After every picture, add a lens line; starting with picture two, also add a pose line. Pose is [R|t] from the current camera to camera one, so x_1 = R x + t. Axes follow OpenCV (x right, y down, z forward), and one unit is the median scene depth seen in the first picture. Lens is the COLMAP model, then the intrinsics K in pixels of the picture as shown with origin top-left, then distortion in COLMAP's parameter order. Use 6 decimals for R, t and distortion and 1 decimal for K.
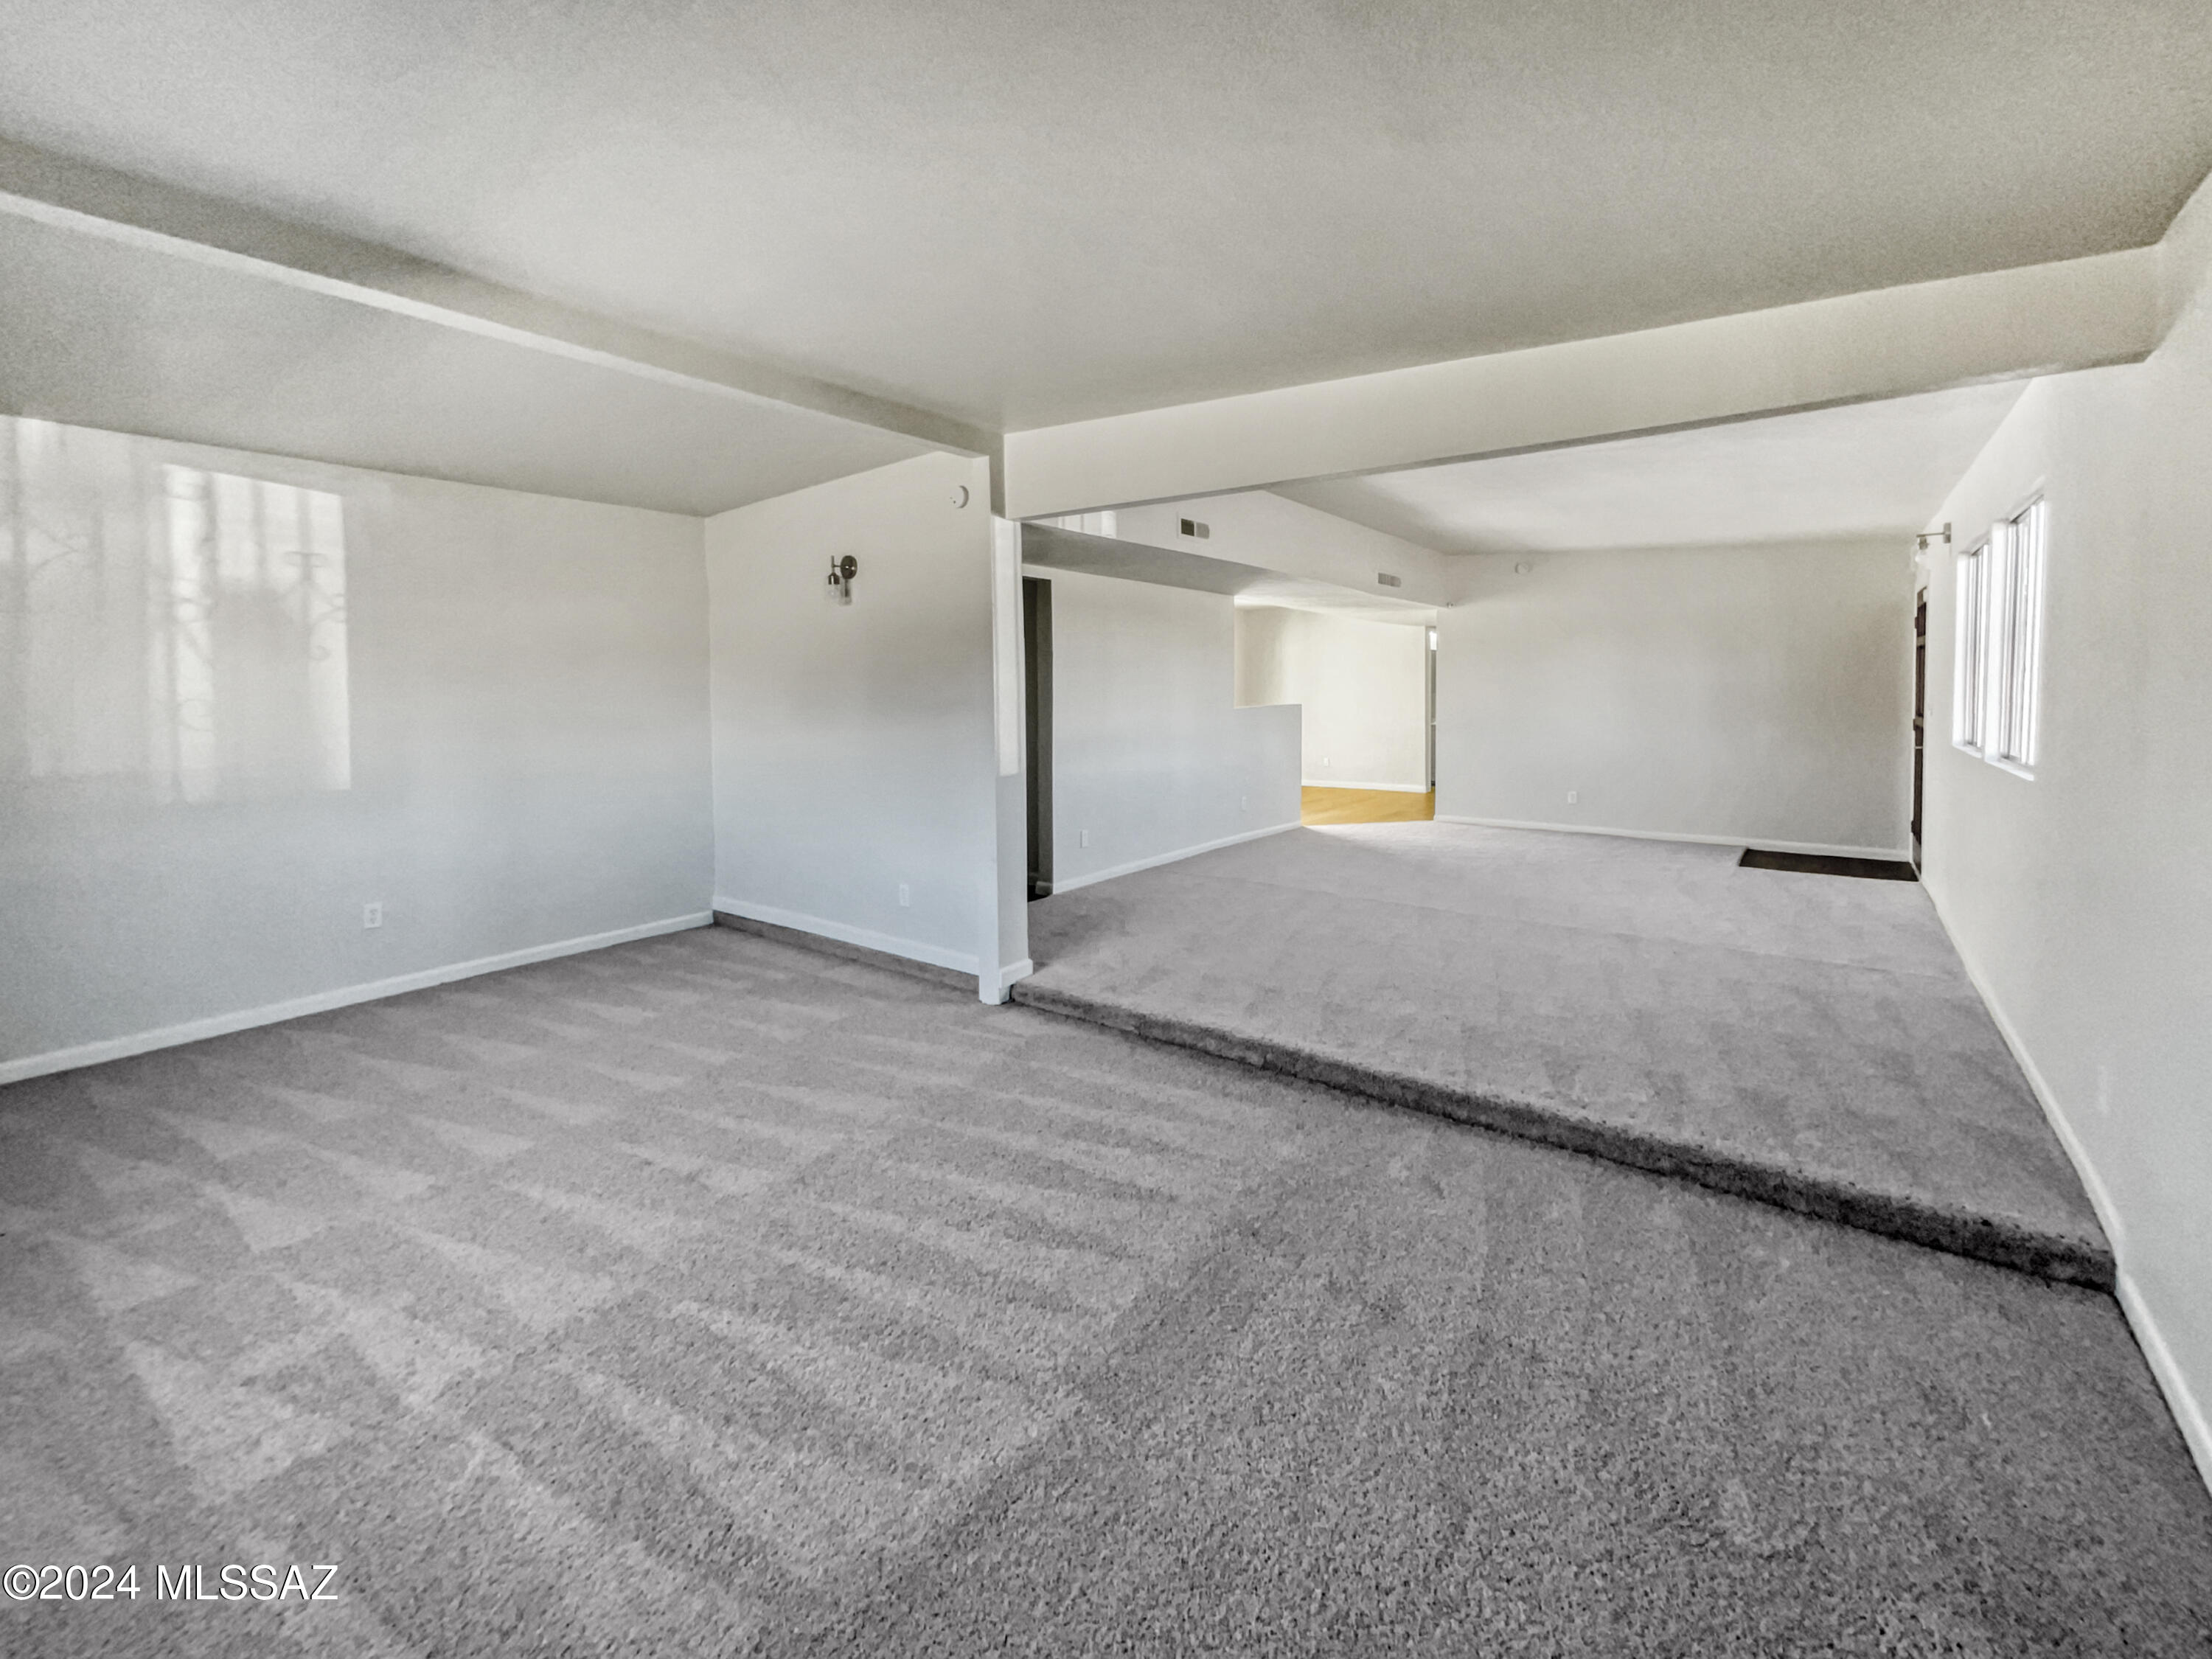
lens RADIAL K [[898.3, 0, 1106.0], [0, 898.3, 829.5], [0, 0, 1]] dist [-0.008266, 0.000006]
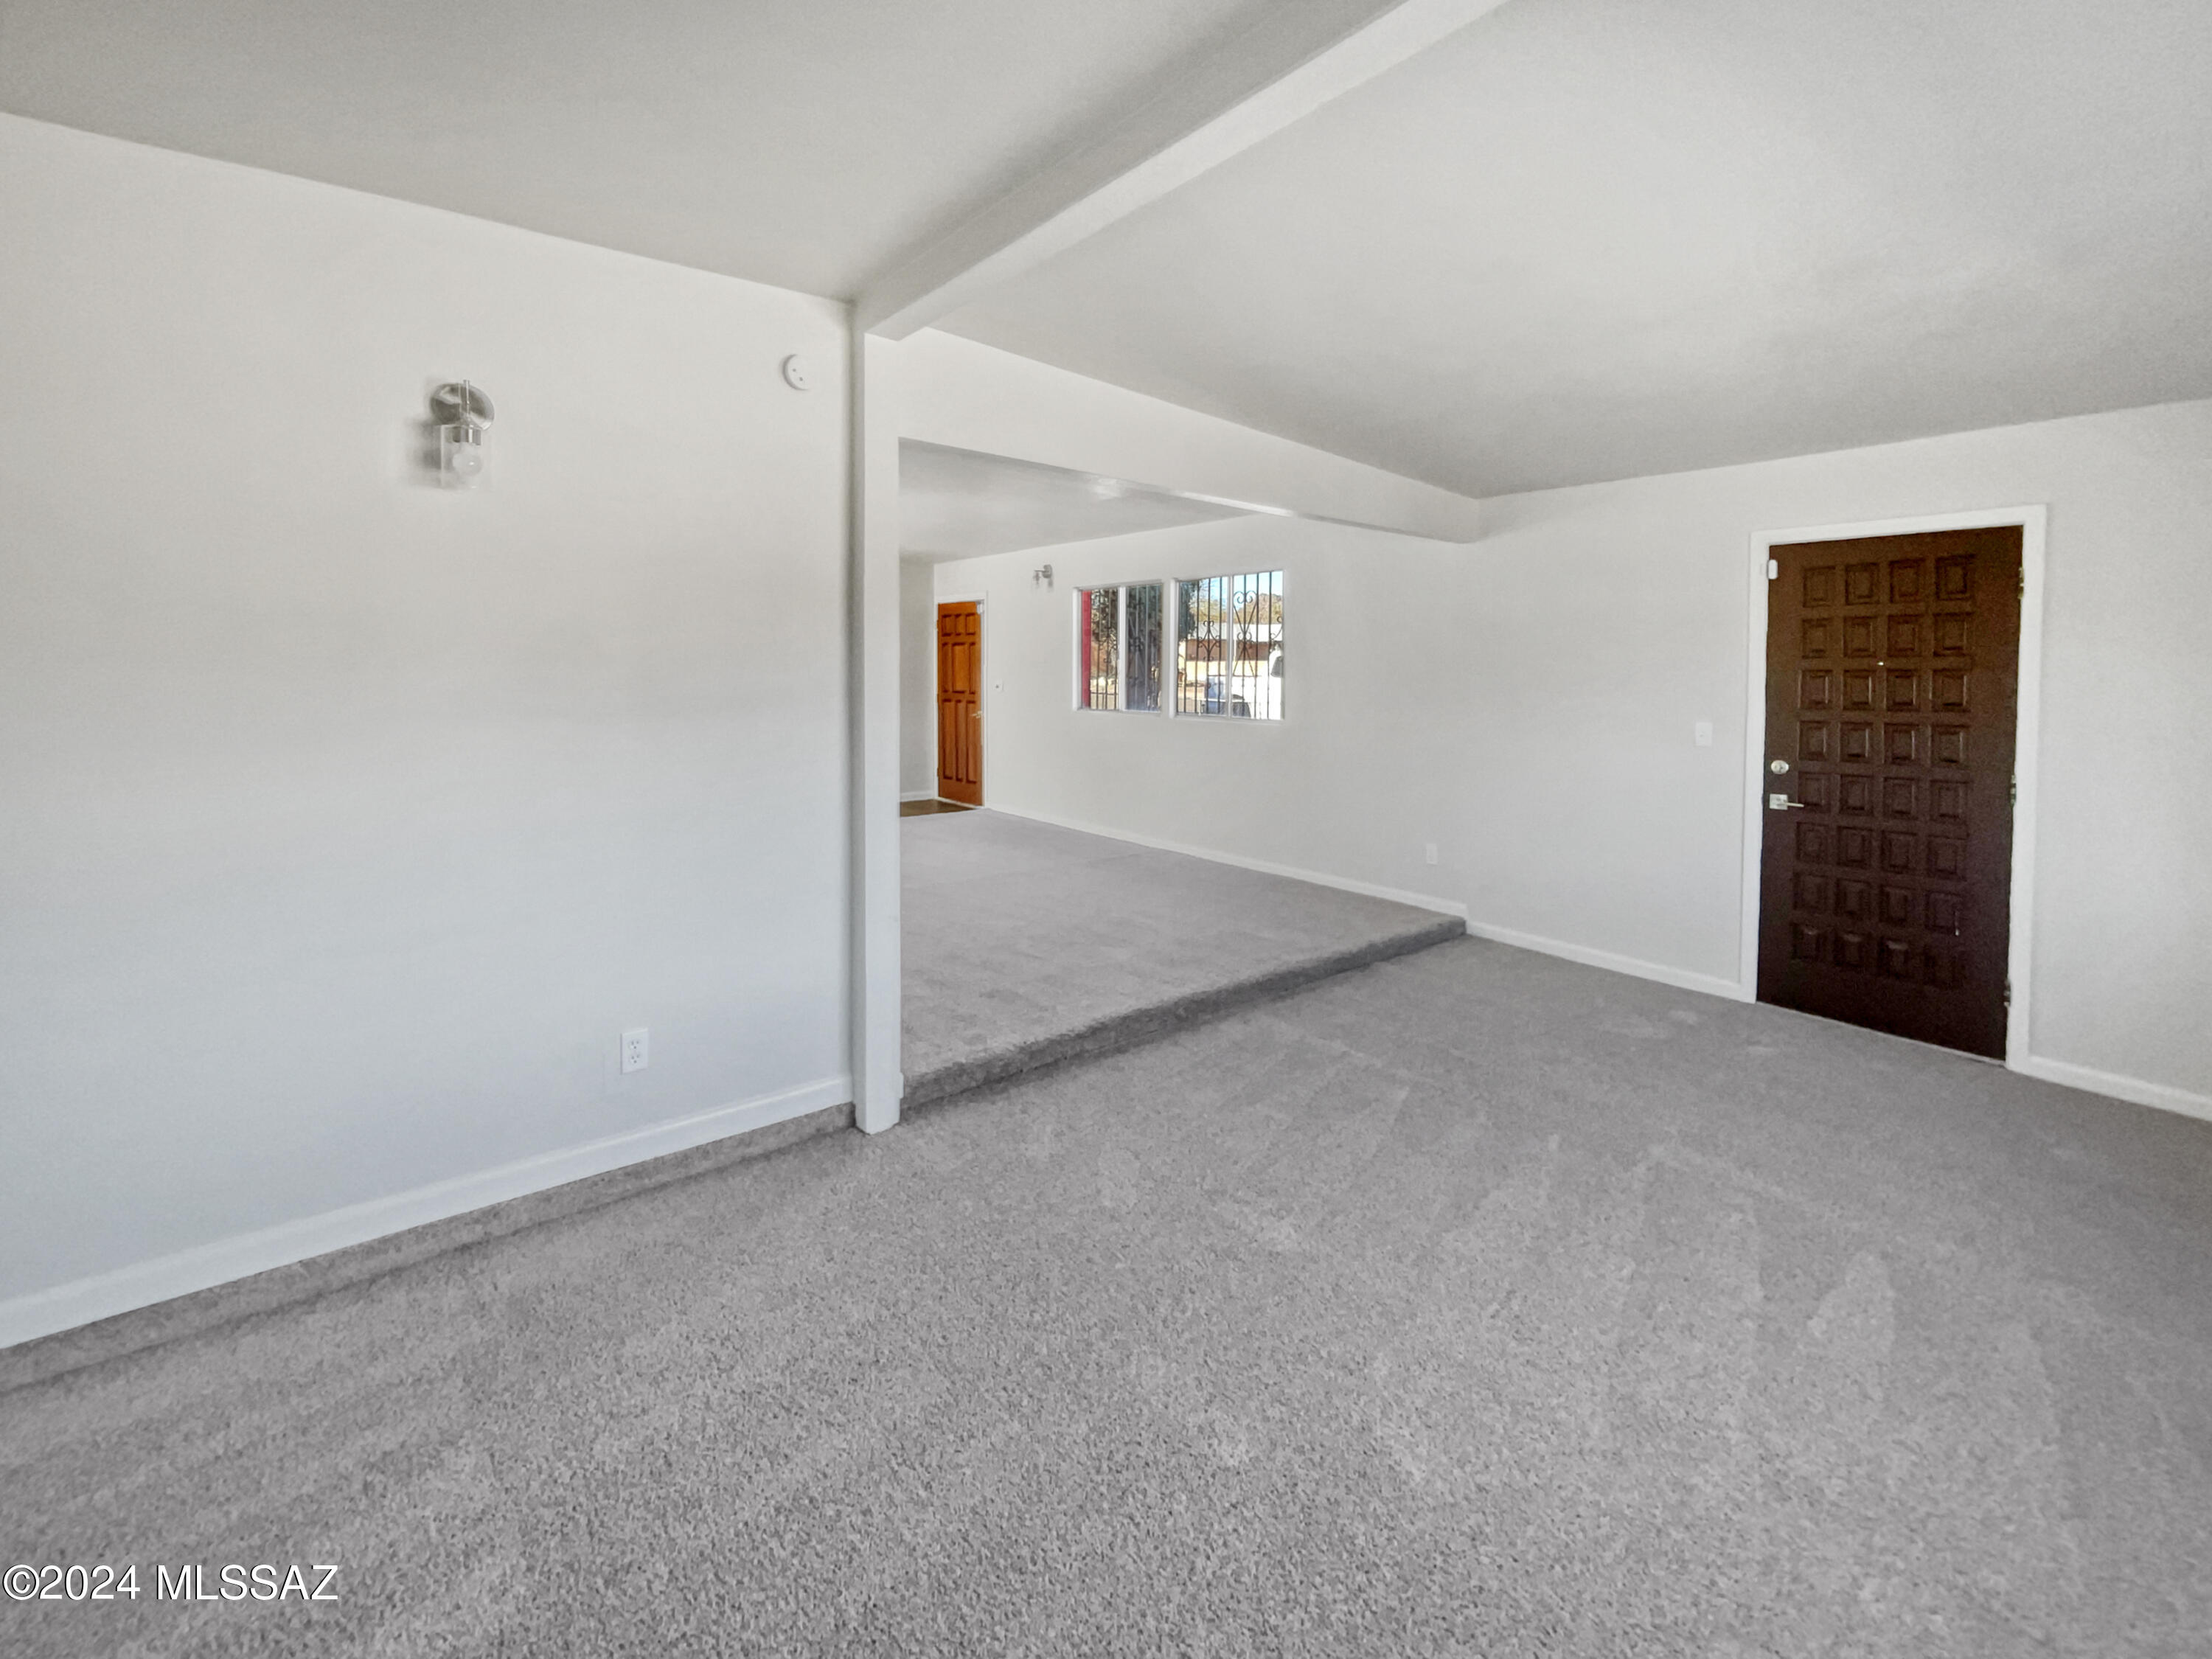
lens RADIAL K [[898.3, 0, 1106.0], [0, 898.3, 829.5], [0, 0, 1]] dist [-0.008266, 0.000006]
pose [[0.259194, -0.151661, 0.953843, -0.723250], [0.132918, 0.983798, 0.120305, -0.095964], [-0.956635, 0.095600, 0.275153, 0.615355]]
